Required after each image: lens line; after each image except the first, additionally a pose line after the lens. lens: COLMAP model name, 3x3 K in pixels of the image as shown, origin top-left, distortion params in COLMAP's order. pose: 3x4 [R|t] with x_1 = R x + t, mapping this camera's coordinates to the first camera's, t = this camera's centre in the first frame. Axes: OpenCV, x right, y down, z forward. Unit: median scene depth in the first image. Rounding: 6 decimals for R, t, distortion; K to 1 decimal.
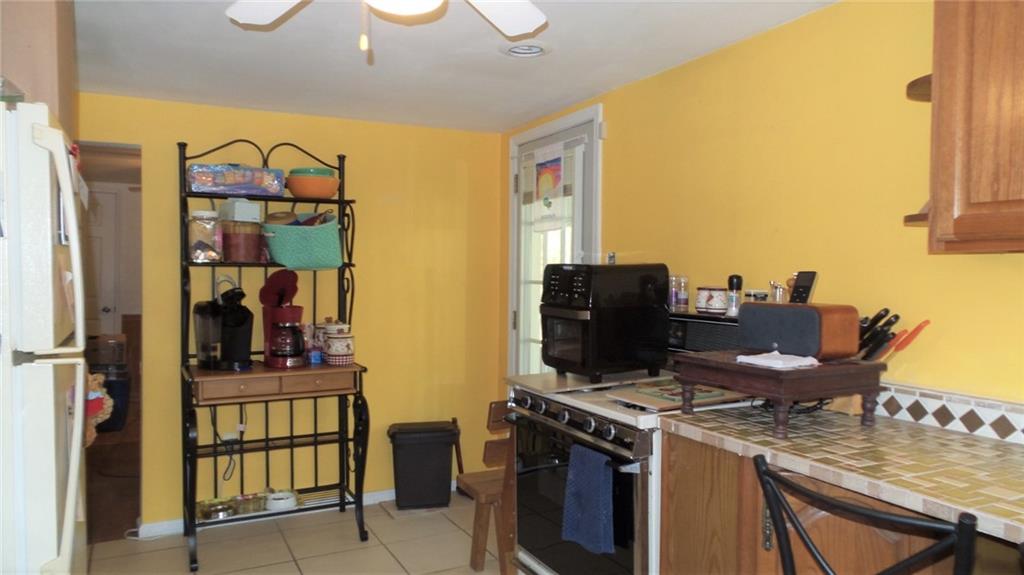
lens RADIAL K [[702.1, 0, 513.3], [0, 702.1, 292.1], [0, 0, 1]] dist [0.009297, -0.007909]
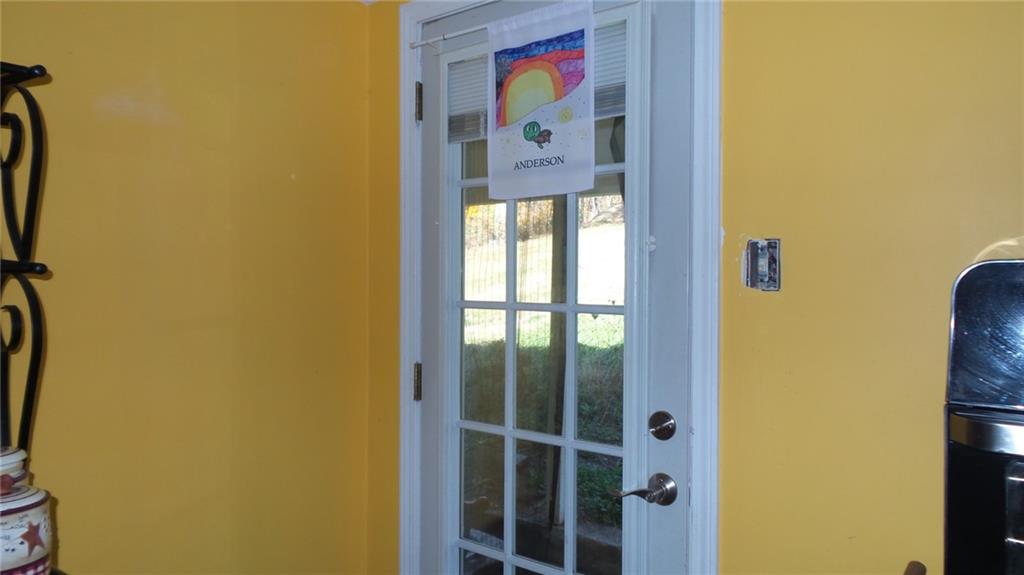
lens RADIAL K [[702.1, 0, 509.1], [0, 702.1, 286.6], [0, 0, 1]] dist [0.009297, -0.007909]
pose [[0.898065, -0.013905, 0.439643, -0.172759], [0.021065, 0.999713, -0.011410, -0.021992], [-0.439358, 0.019509, 0.898100, 0.600950]]
